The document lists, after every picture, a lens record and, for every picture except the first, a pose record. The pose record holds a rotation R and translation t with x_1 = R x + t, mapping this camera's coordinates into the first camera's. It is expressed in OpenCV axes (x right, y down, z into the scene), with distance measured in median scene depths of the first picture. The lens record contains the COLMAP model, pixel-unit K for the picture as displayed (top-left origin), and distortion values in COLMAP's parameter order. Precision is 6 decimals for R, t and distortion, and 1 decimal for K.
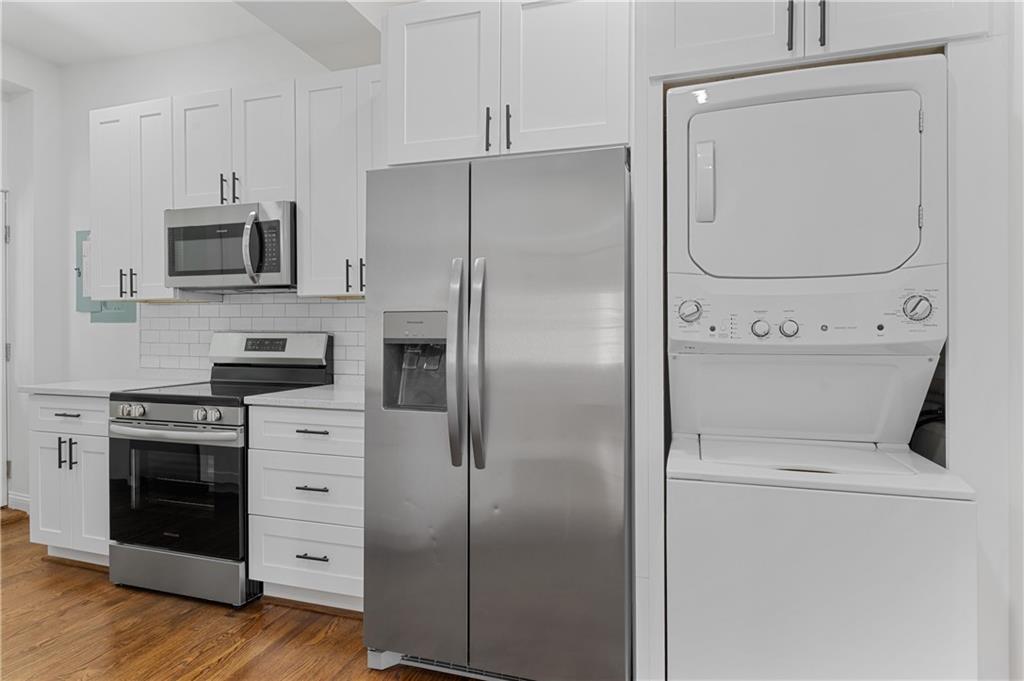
lens RADIAL K [[563.0, 0, 513.5], [0, 563.0, 329.8], [0, 0, 1]] dist [0.000676, 0.000665]
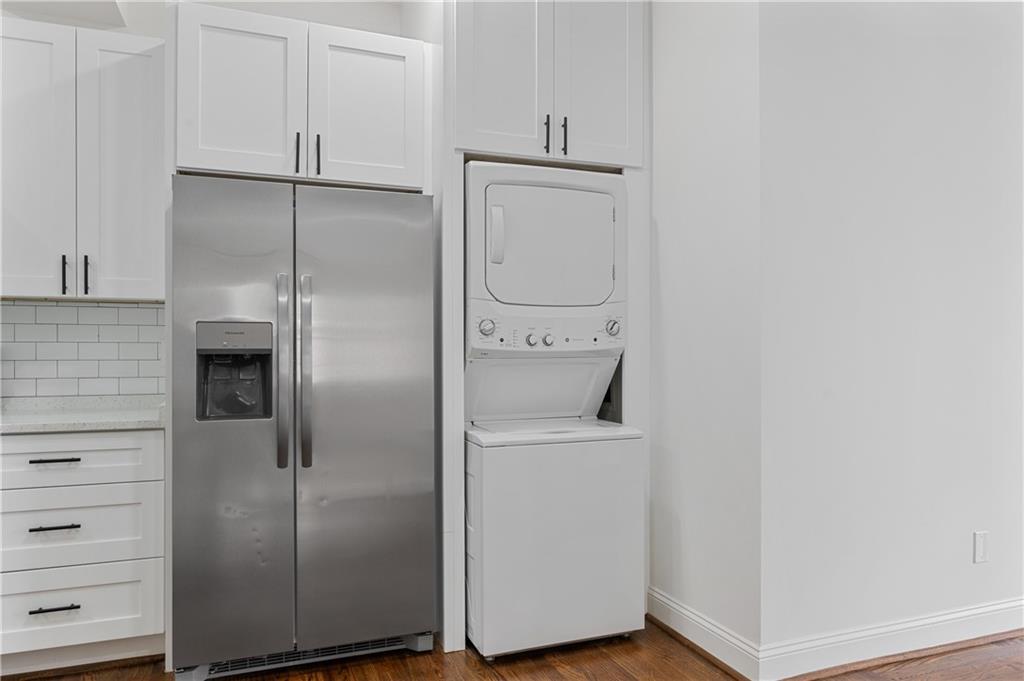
lens RADIAL K [[730.1, 0, 512.0], [0, 730.1, 340.5], [0, 0, 1]] dist [-0.001919, 0.000849]
pose [[0.777007, 0.001719, 0.629490, -0.752551], [-0.002477, 0.999997, 0.000327, -0.001512], [-0.629487, -0.001813, 0.777009, -0.416187]]
